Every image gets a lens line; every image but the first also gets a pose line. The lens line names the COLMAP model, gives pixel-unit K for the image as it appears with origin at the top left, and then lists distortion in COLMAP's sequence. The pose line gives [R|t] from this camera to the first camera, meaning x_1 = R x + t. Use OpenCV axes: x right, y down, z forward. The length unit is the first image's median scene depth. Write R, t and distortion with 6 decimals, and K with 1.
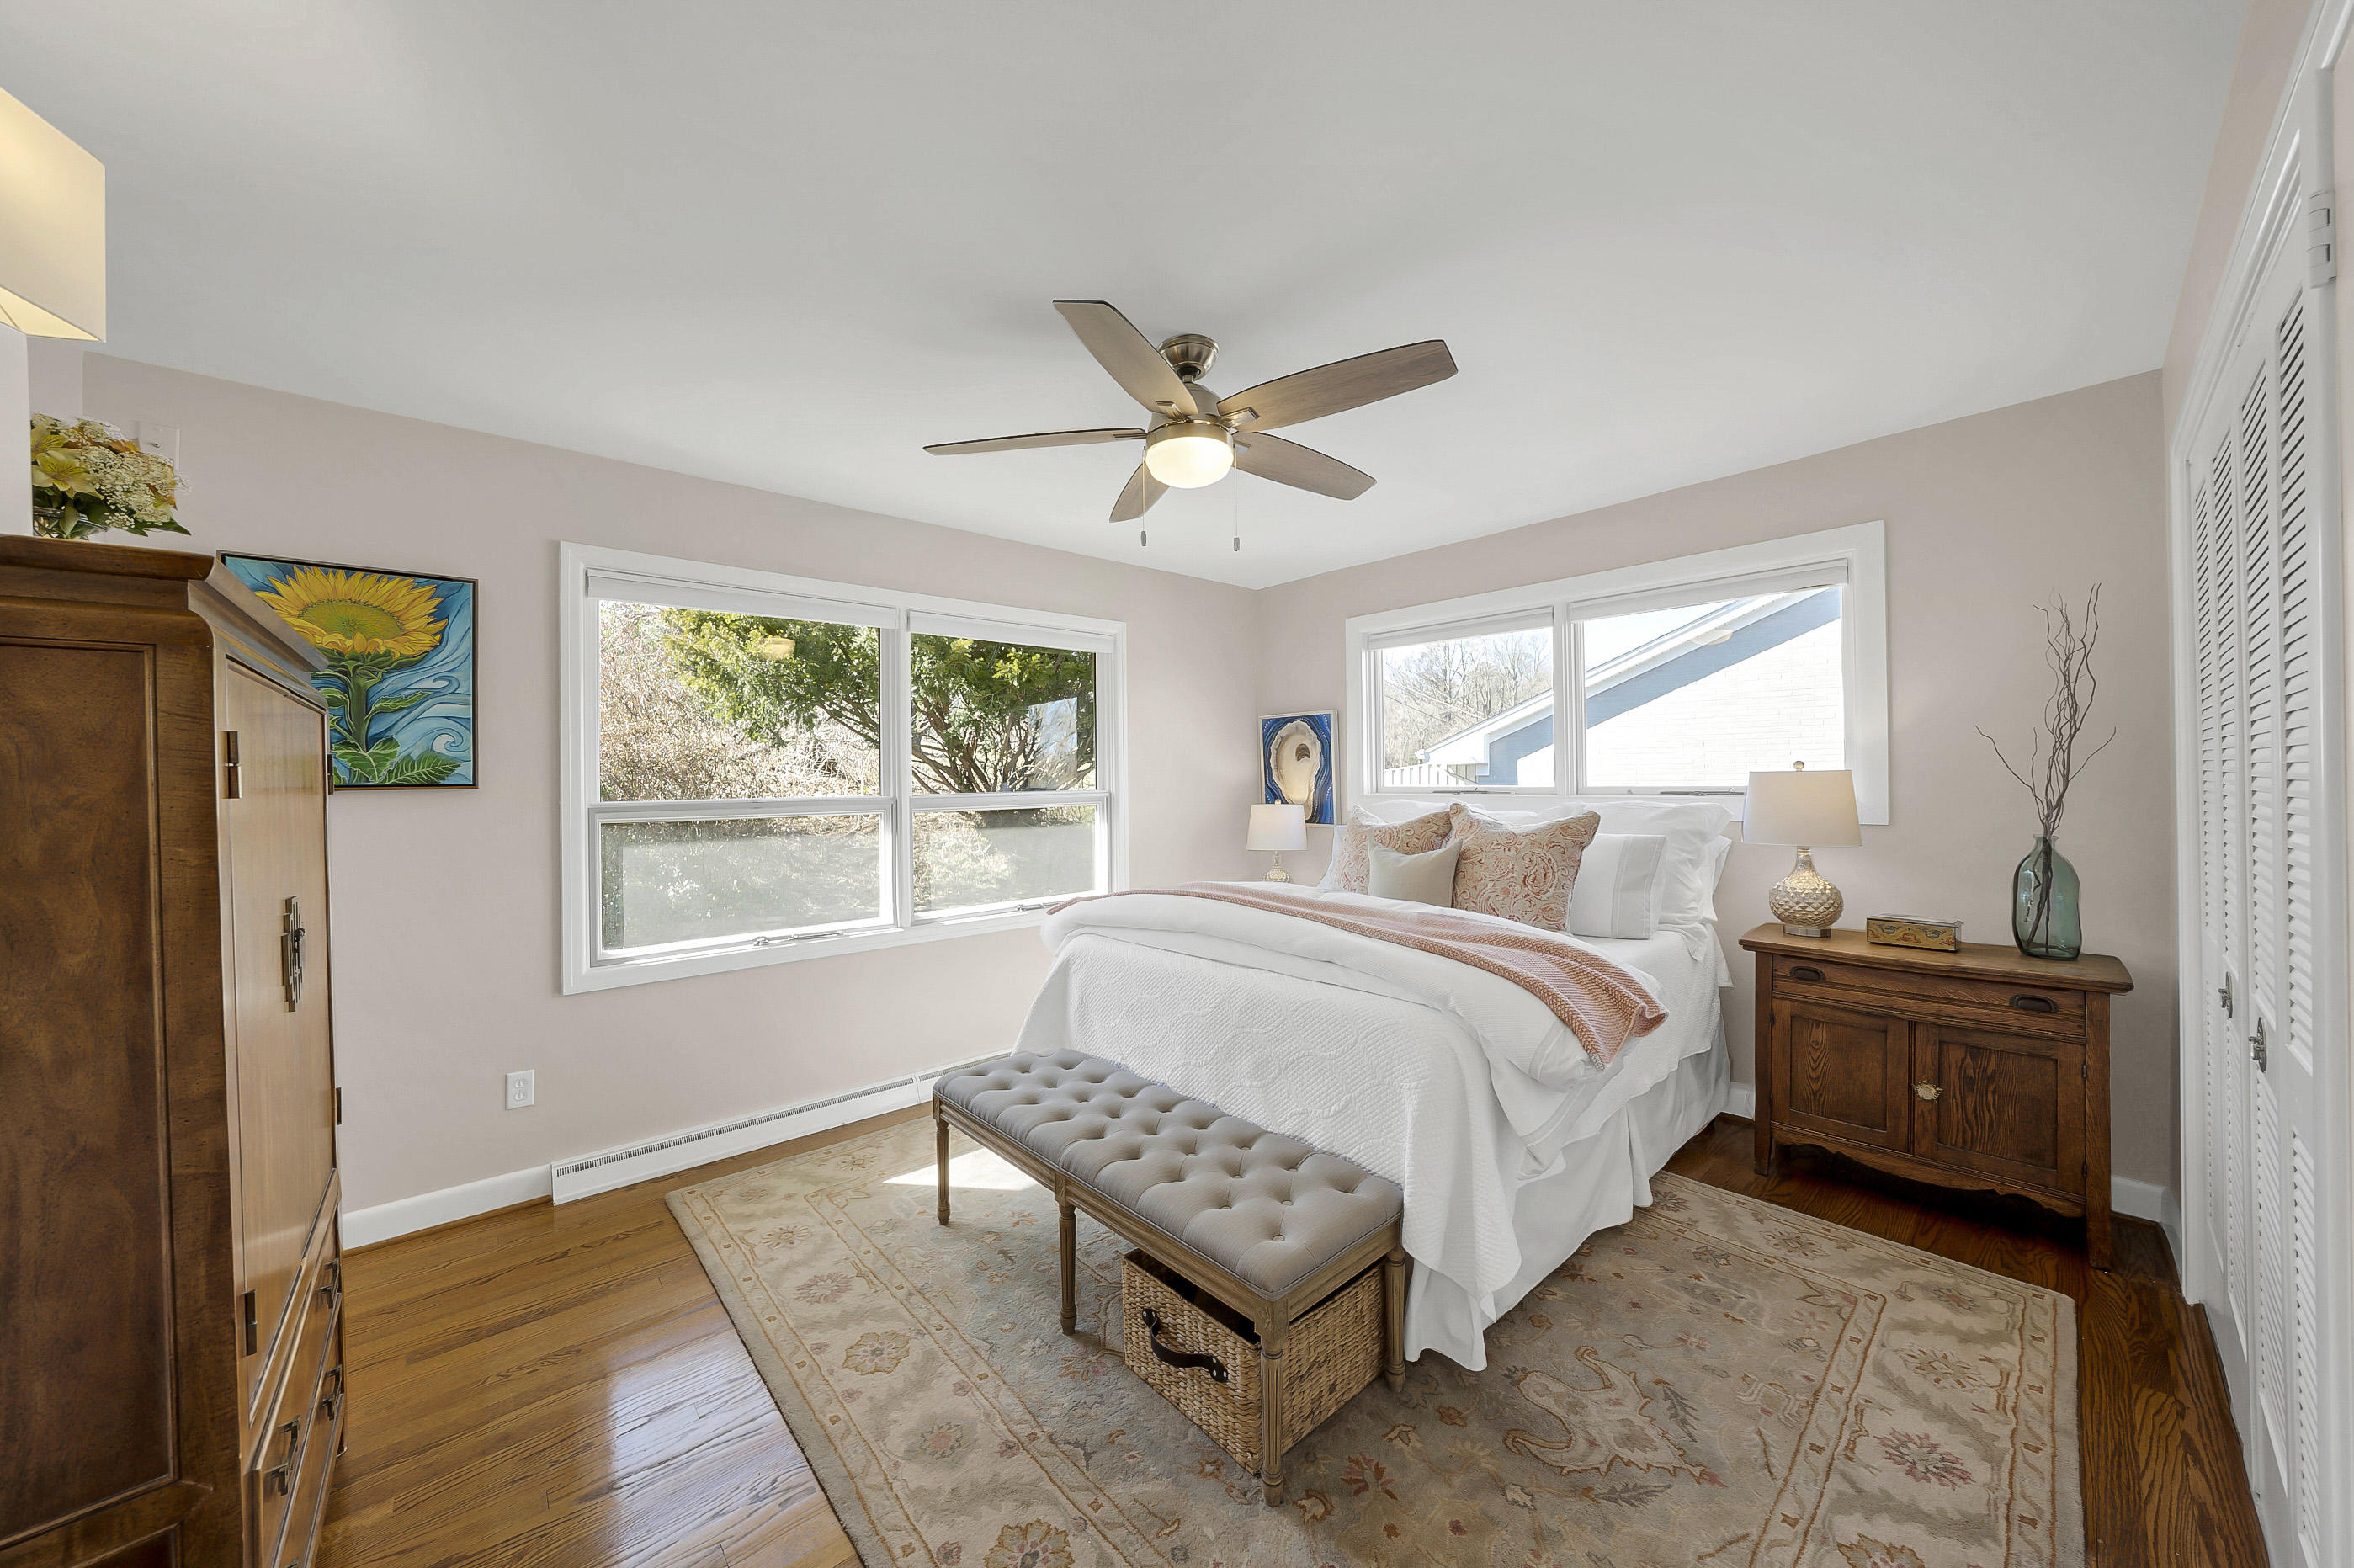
lens RADIAL K [[814.4, 0, 1192.5], [0, 814.4, 780.3], [0, 0, 1]] dist [-0.026200, 0.005670]
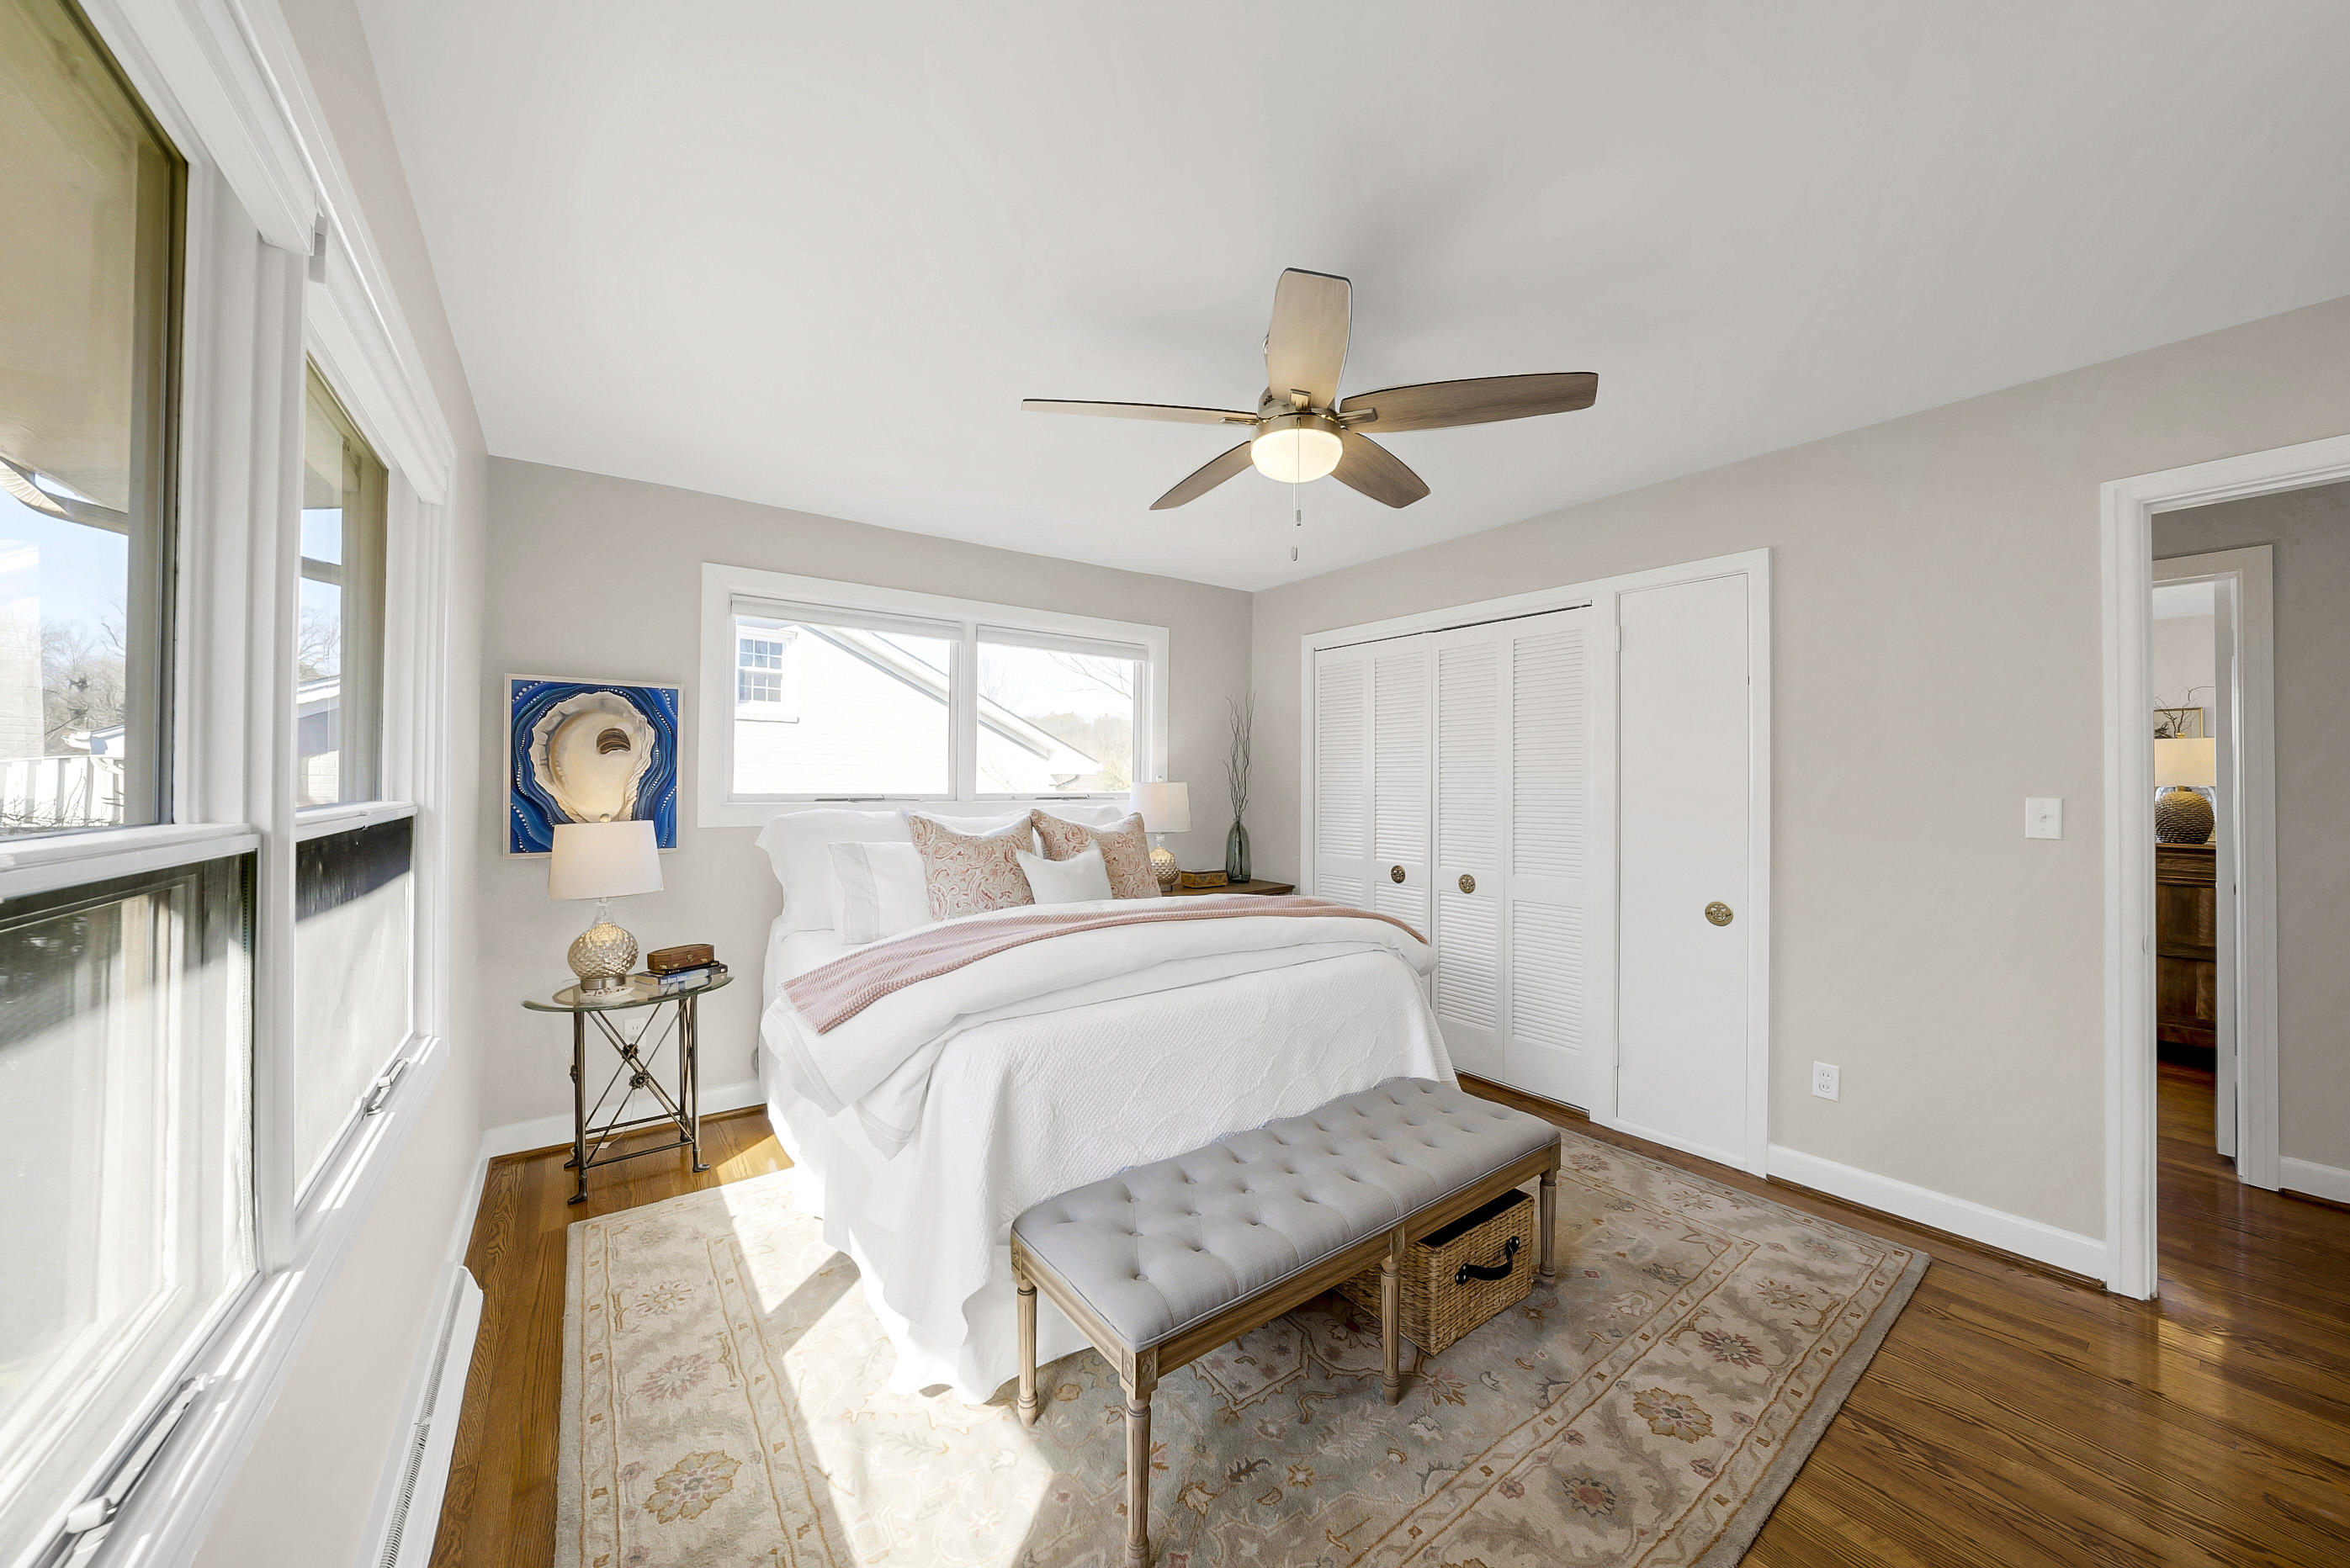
lens RADIAL K [[812.9, 0, 1169.2], [0, 812.9, 778.7], [0, 0, 1]] dist [-0.026200, 0.005670]
pose [[0.115195, 0.018485, 0.993171, -0.900113], [-0.004236, 0.999827, -0.018117, 0.010548], [-0.993334, -0.002120, 0.115253, 0.958065]]
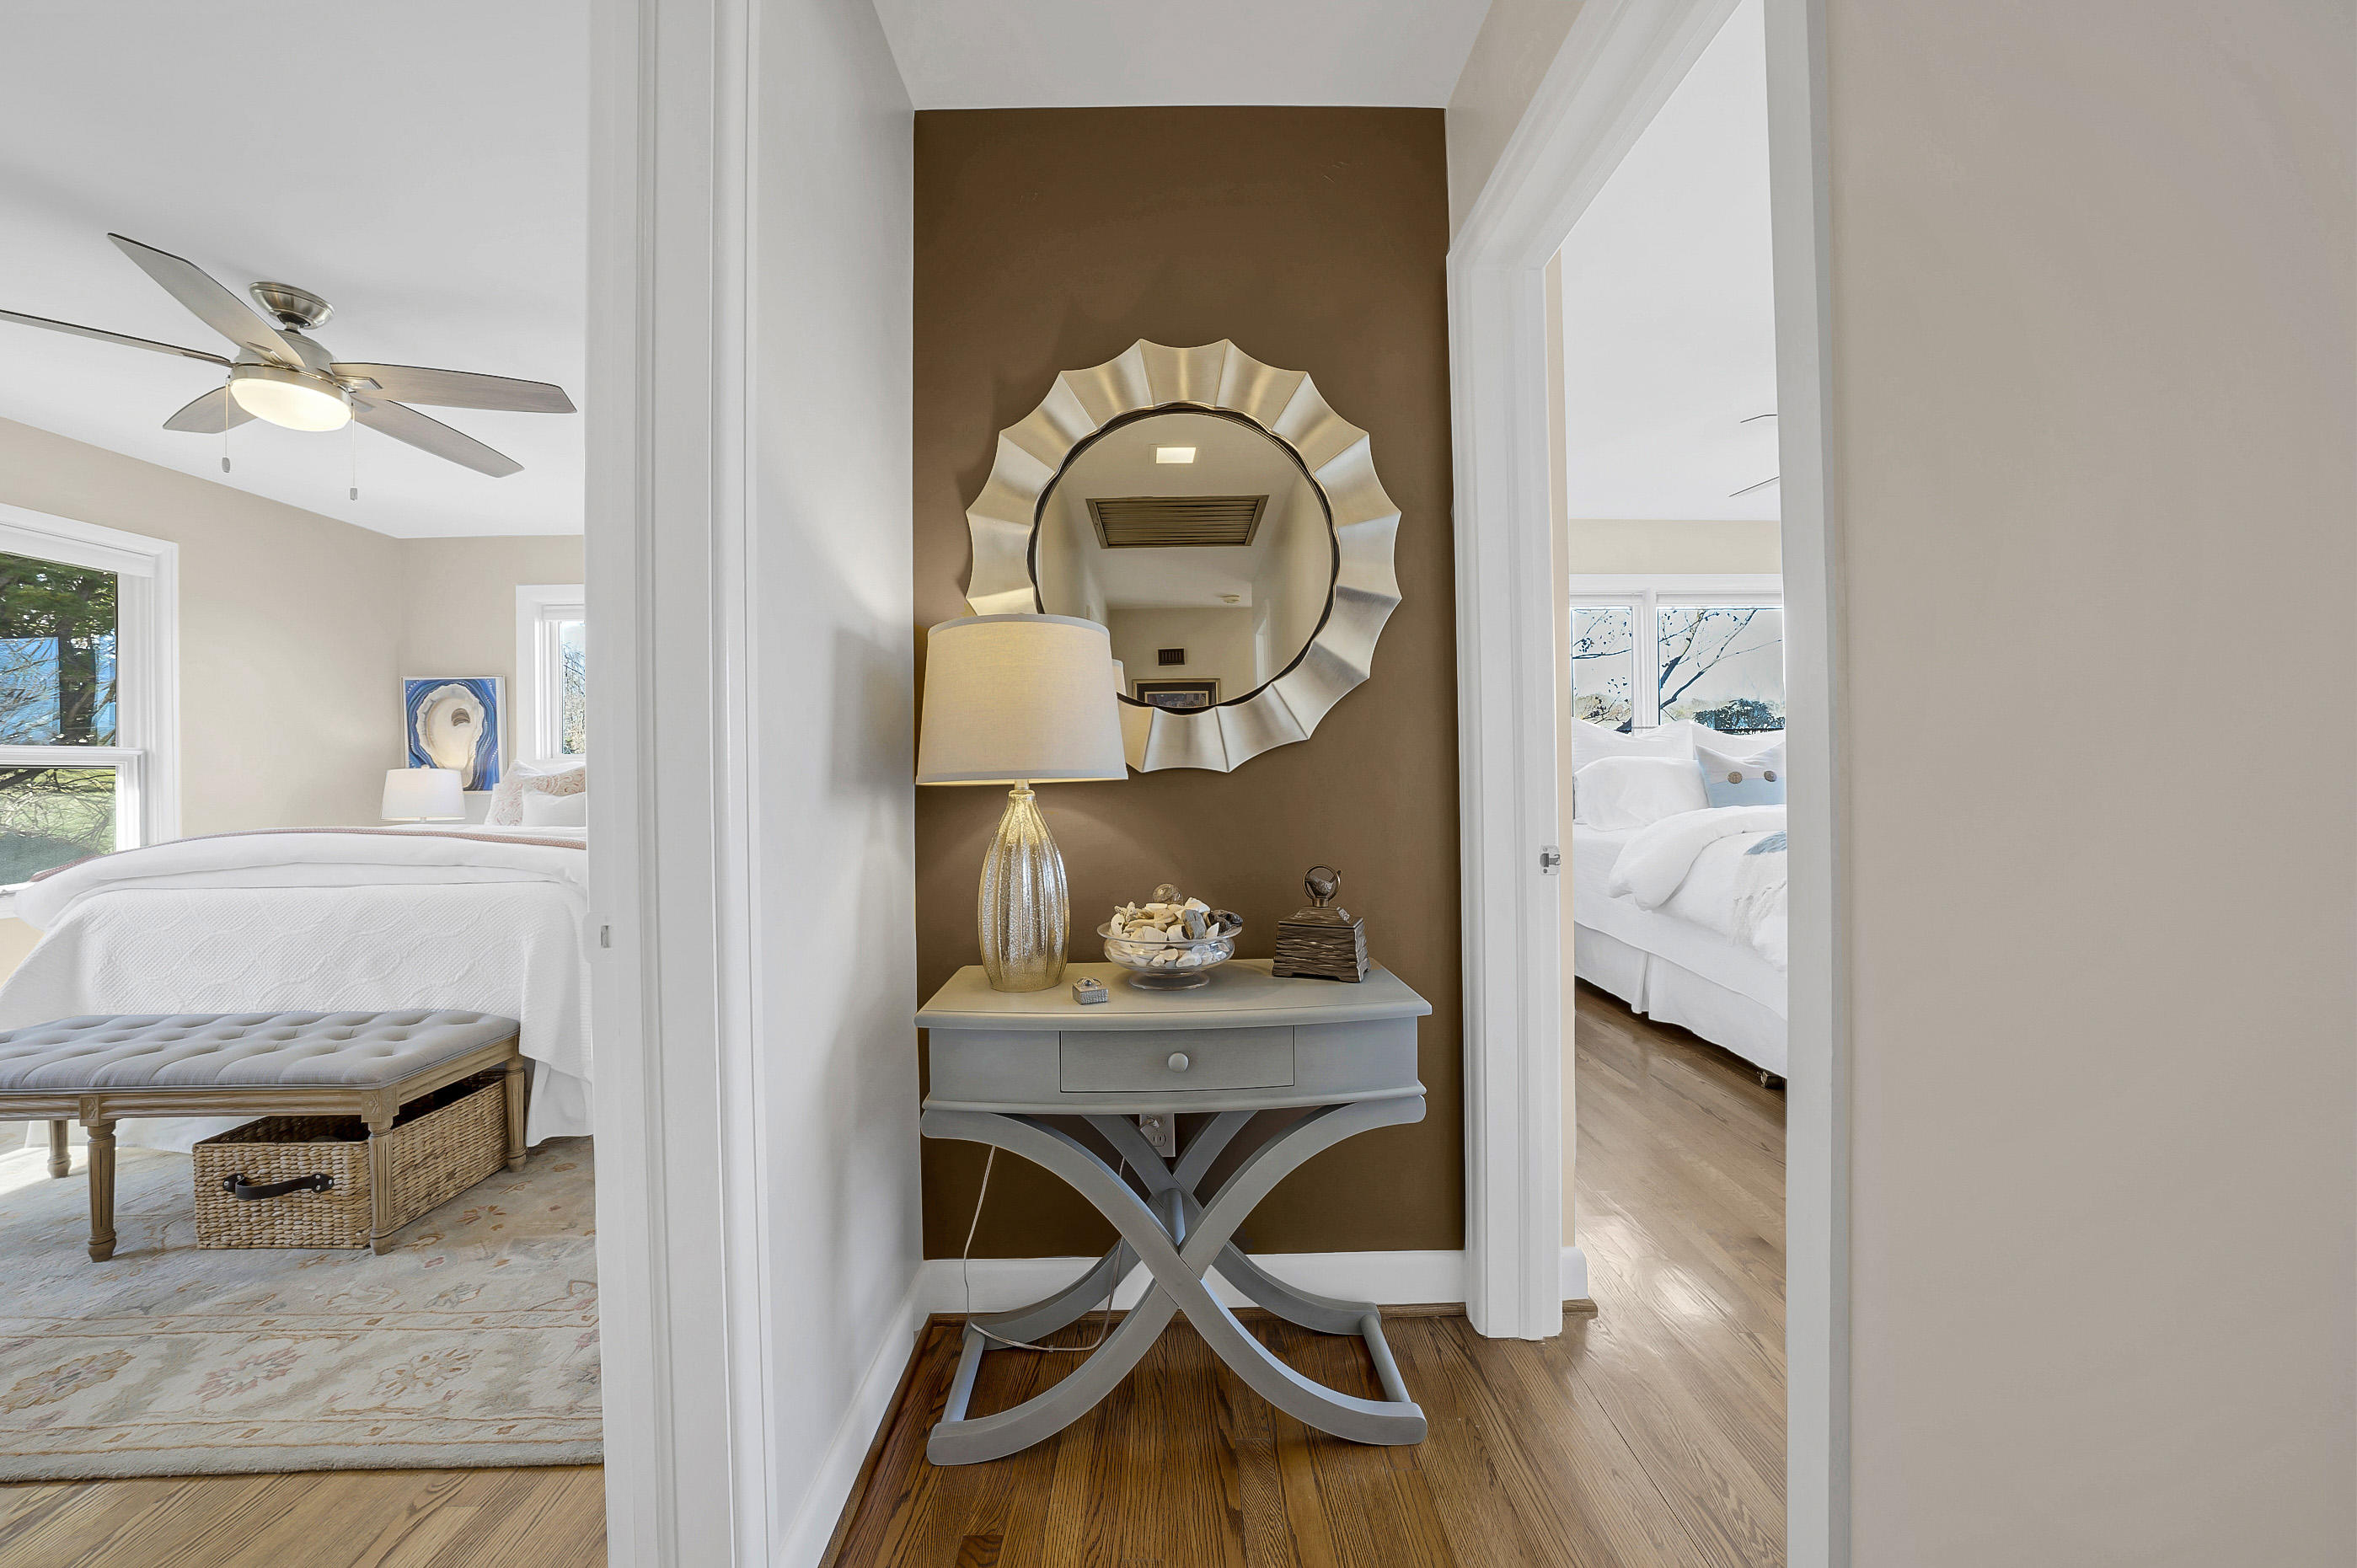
lens RADIAL K [[815.4, 0, 1177.0], [0, 815.4, 773.9], [0, 0, 1]] dist [-0.026200, 0.005670]
pose [[0.670961, 0.004944, 0.741476, 0.004179], [0.009538, 0.999838, -0.015297, 0.108898], [-0.741432, 0.017336, 0.670805, -0.513861]]
